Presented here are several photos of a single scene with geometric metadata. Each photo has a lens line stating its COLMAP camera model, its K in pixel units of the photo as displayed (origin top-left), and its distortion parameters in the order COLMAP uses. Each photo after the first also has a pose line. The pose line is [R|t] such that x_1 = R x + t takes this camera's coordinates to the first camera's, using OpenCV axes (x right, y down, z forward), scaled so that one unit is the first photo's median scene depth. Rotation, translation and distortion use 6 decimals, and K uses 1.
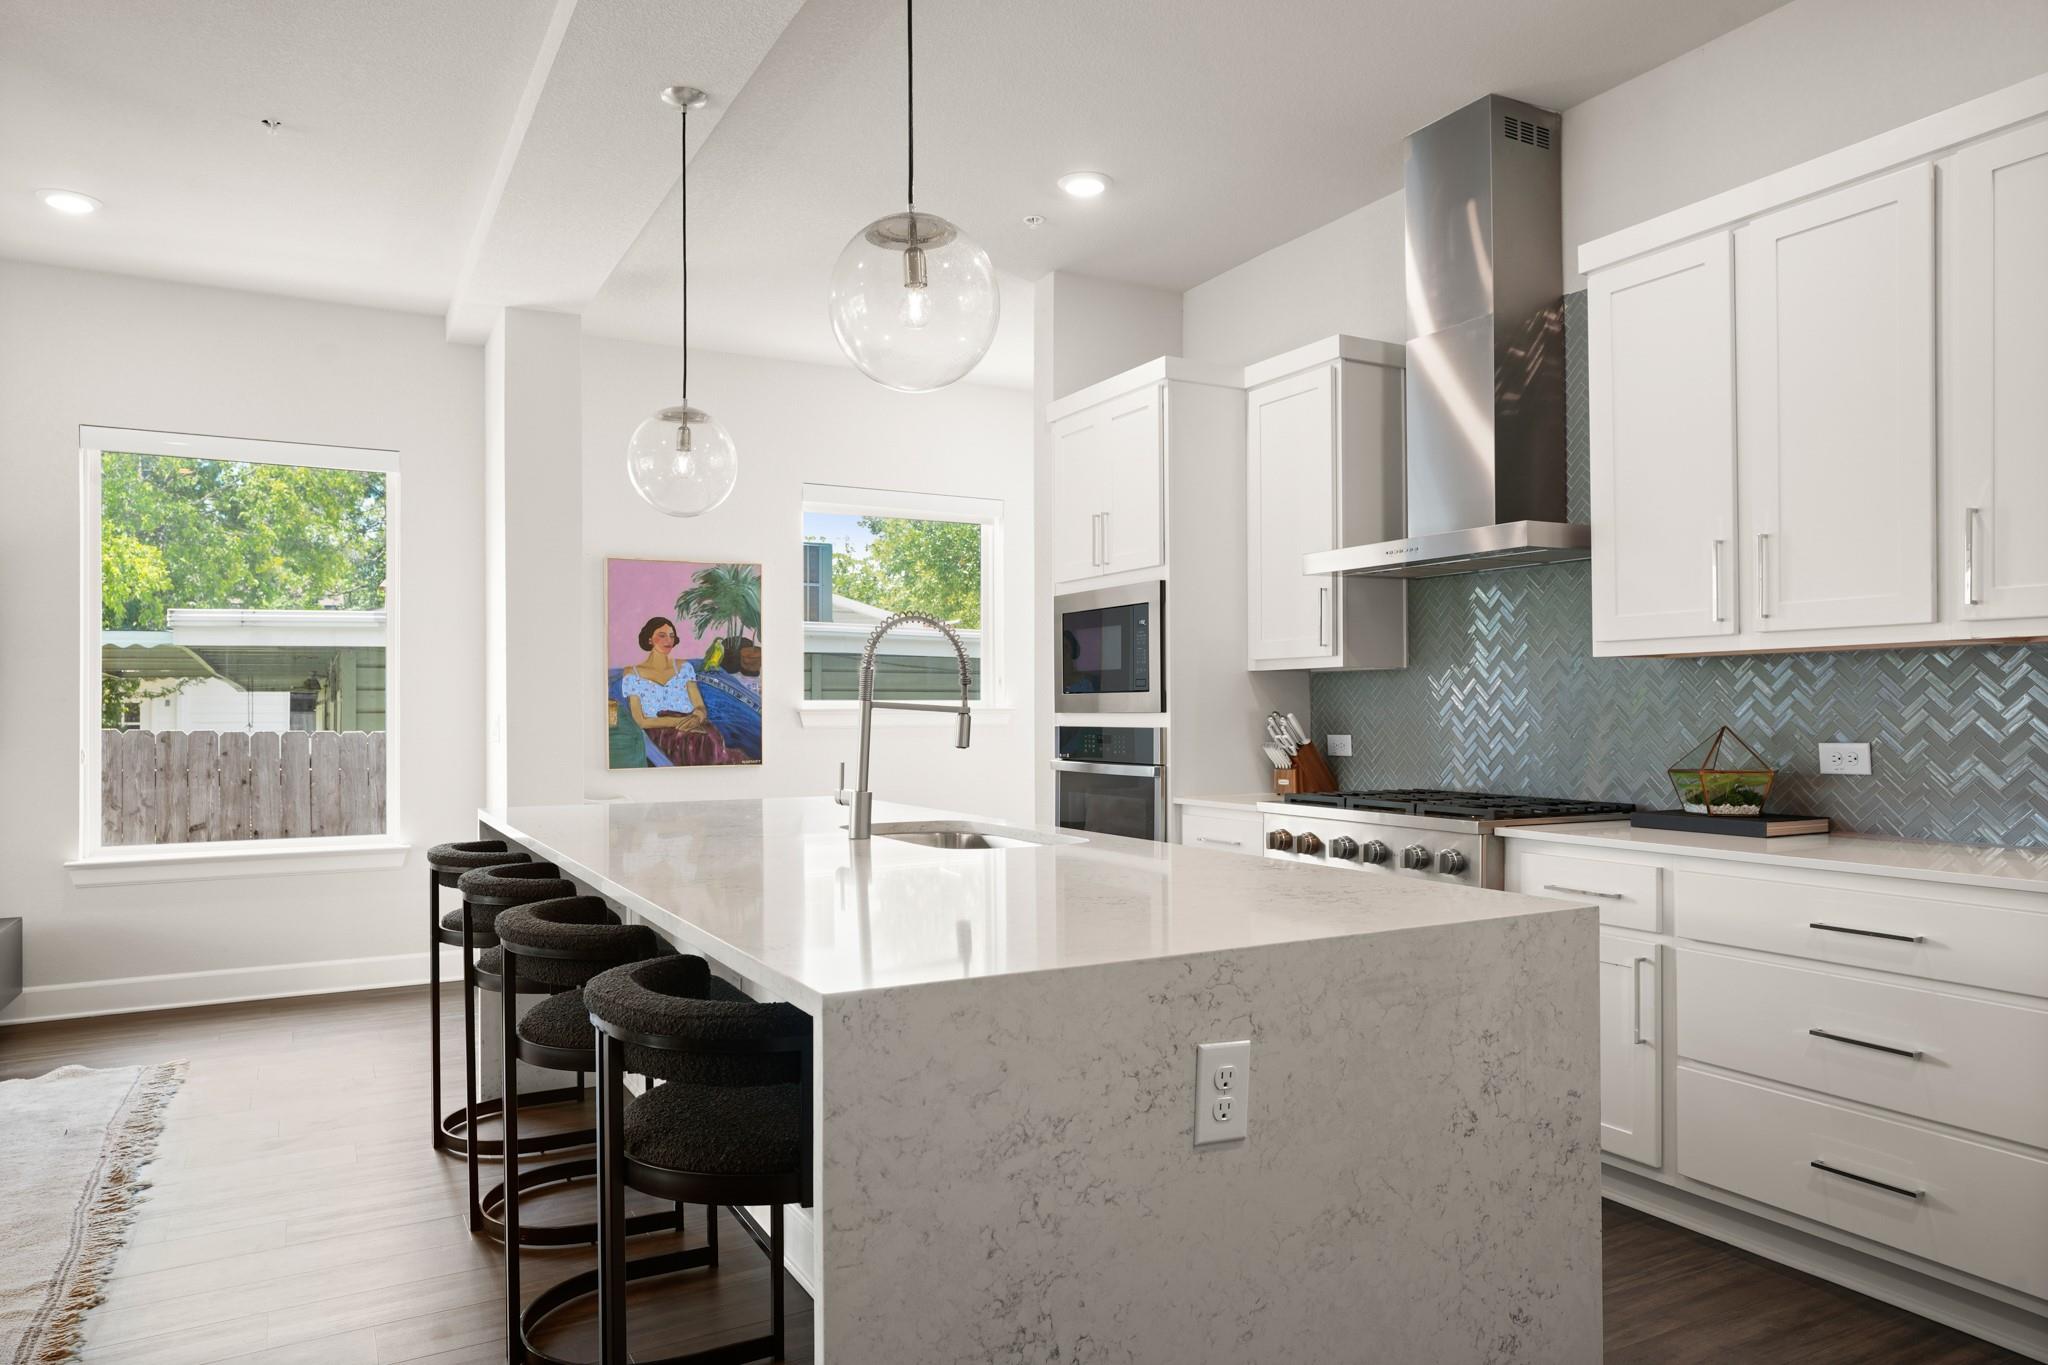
lens RADIAL K [[1319.4, 0, 1028.9], [0, 1319.4, 700.1], [0, 0, 1]] dist [-0.023396, 0.030828]
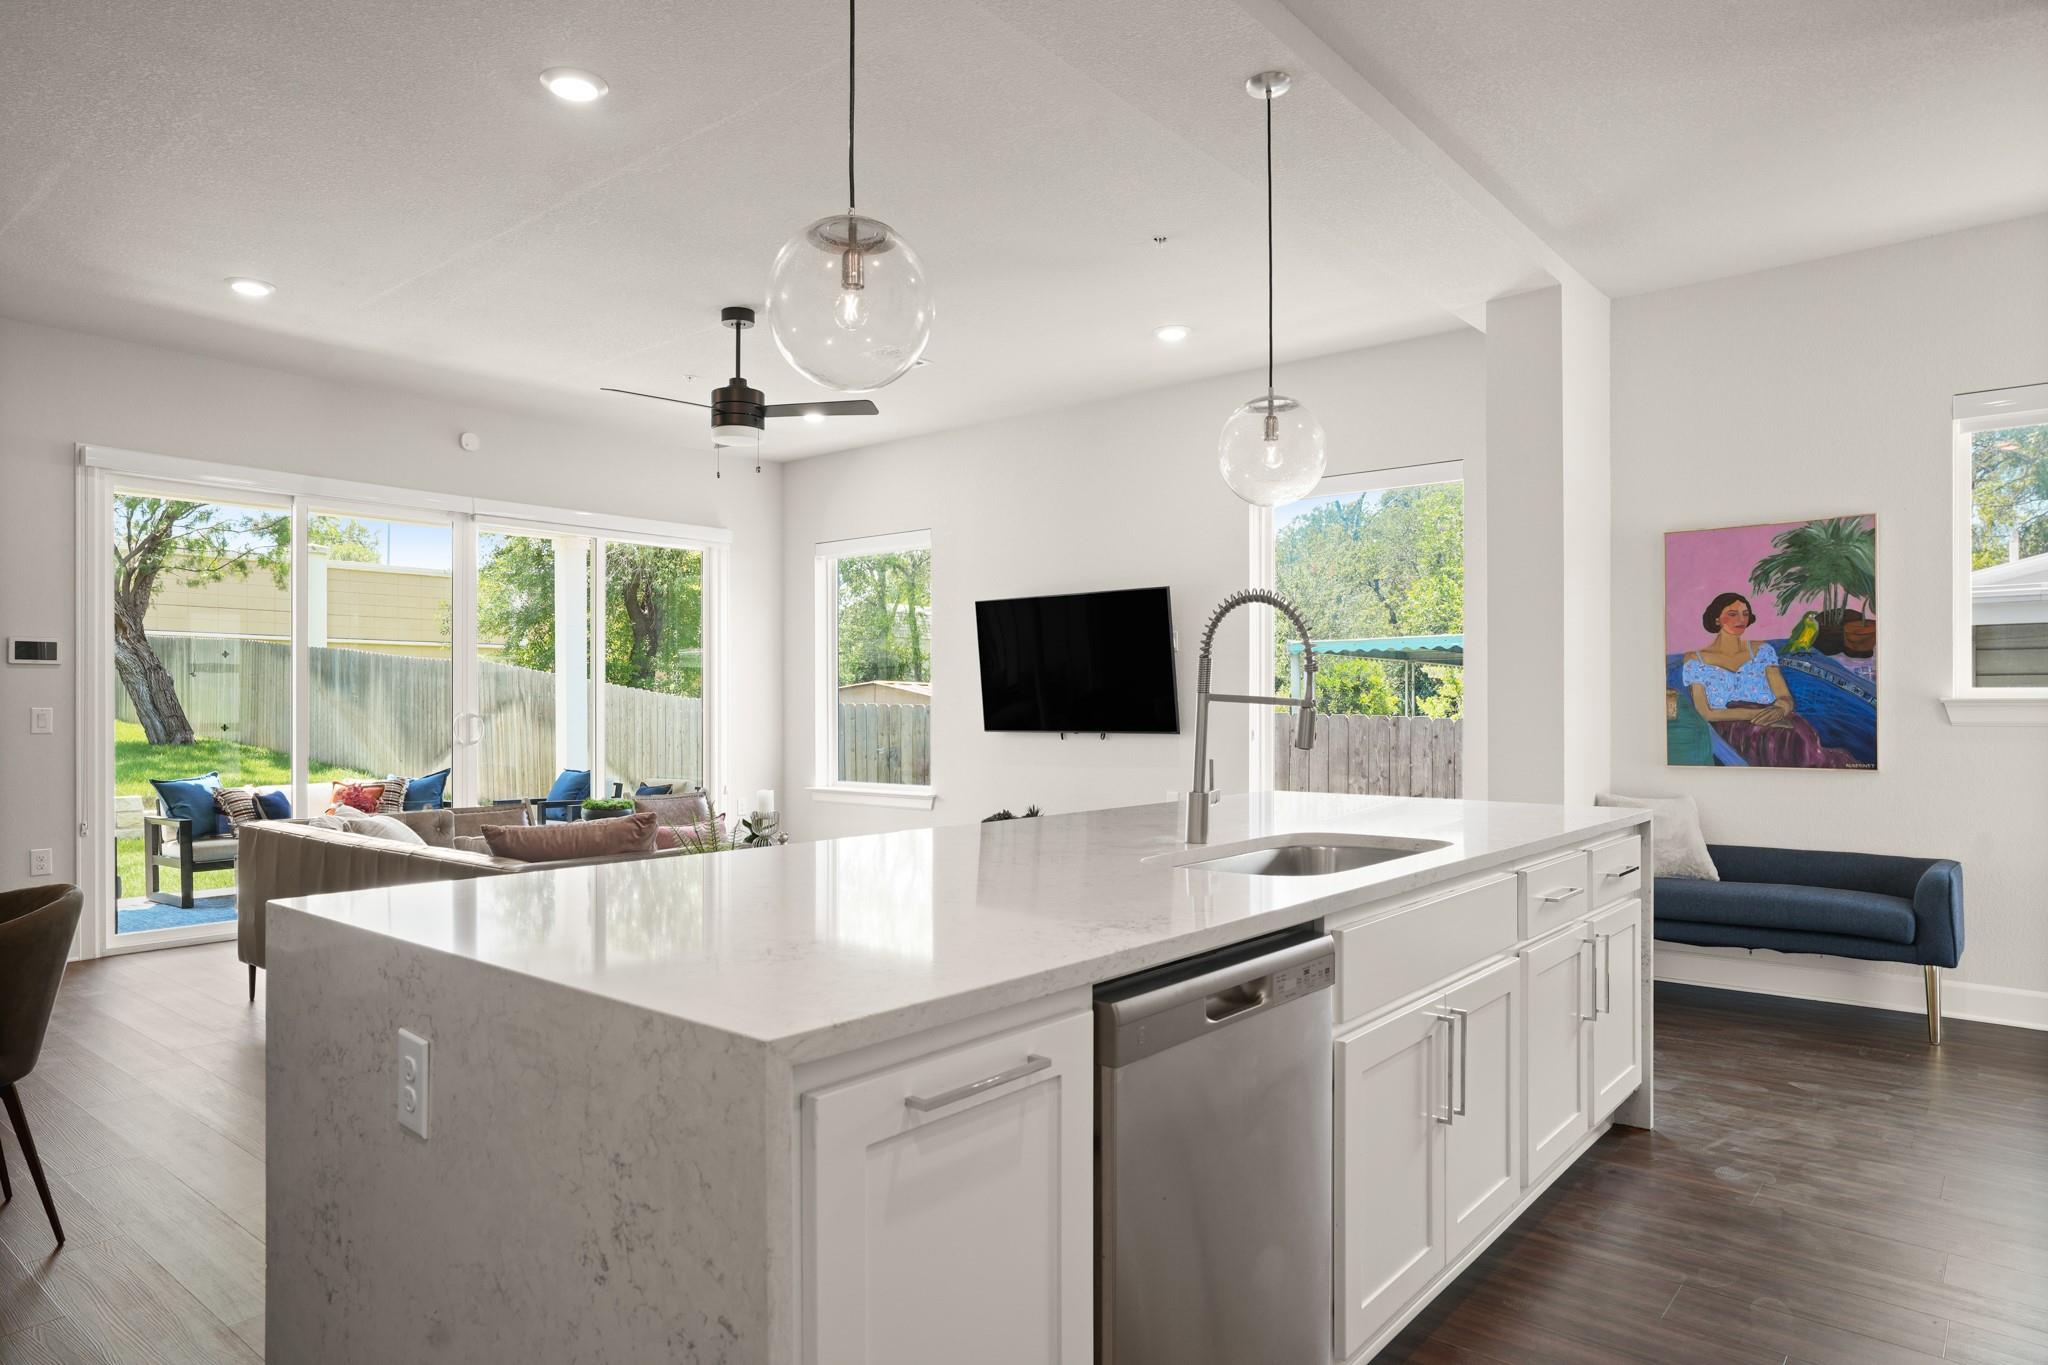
lens RADIAL K [[1232.6, 0, 1025.2], [0, 1232.6, 702.1], [0, 0, 1]] dist [-0.013334, 0.002096]
pose [[0.365011, 0.003414, -0.930997, 0.296377], [0.007041, 0.999955, 0.006428, 0.000224], [0.930976, -0.008901, 0.364971, 0.270986]]
